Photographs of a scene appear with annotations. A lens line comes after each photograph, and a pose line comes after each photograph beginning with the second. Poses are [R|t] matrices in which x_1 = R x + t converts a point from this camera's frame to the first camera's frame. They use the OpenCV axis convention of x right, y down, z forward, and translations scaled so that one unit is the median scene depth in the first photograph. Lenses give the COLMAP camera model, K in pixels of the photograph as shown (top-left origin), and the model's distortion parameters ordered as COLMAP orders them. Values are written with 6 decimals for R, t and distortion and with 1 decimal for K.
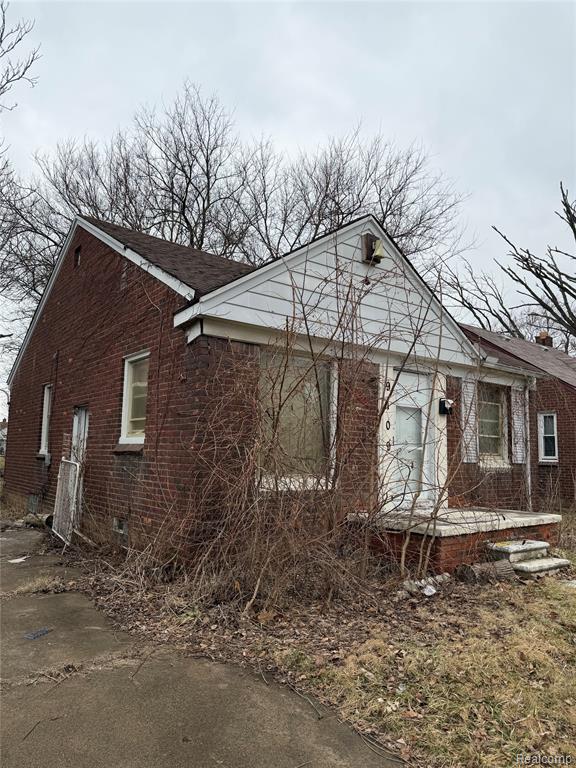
lens RADIAL K [[546.1, 0, 283.7], [0, 546.1, 385.4], [0, 0, 1]] dist [0.044711, -0.080987]
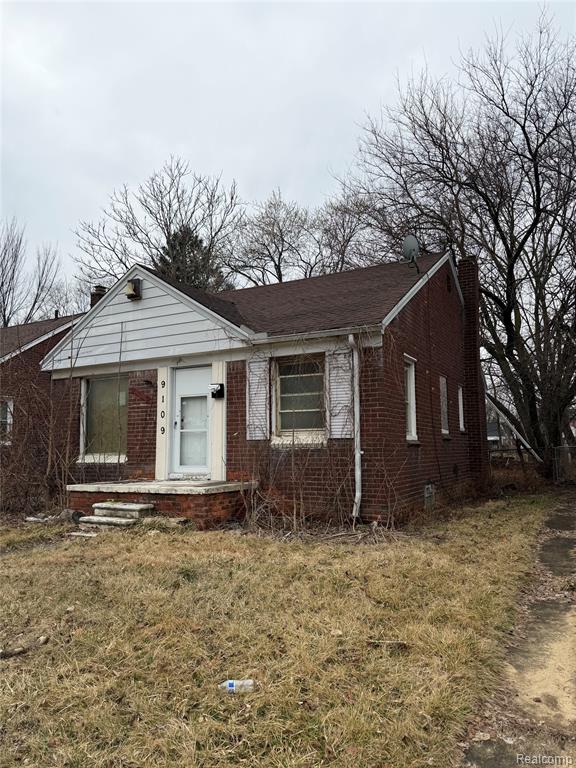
lens RADIAL K [[532.3, 0, 278.2], [0, 532.3, 384.9], [0, 0, 1]] dist [0.093630, -0.058660]
pose [[0.408095, -0.136898, -0.902617, 1.440597], [0.130926, 0.987249, -0.090539, 0.152829], [0.903503, -0.081228, 0.420815, 0.707507]]
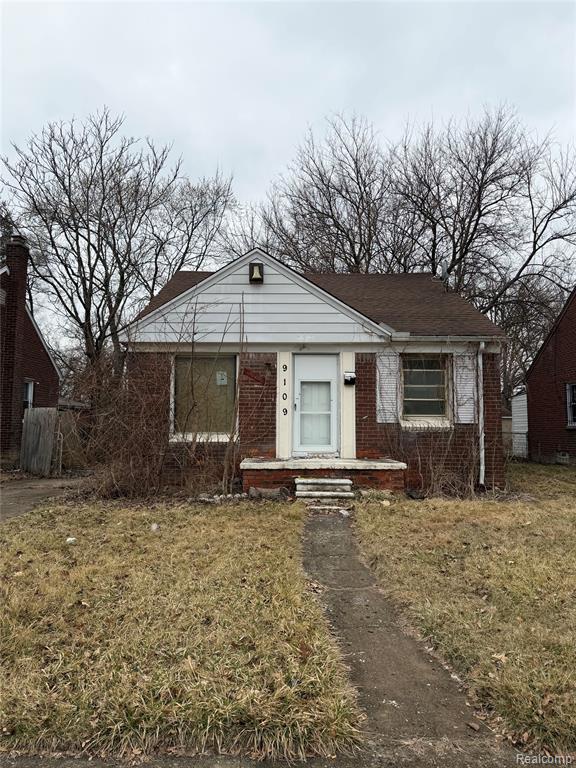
lens RADIAL K [[528.0, 0, 291.0], [0, 528.0, 384.1], [0, 0, 1]] dist [0.142680, -0.271944]
pose [[0.802289, -0.071889, -0.592591, 0.979098], [0.090781, 0.995869, 0.002092, 0.039666], [0.589992, -0.055474, 0.805501, -0.060093]]
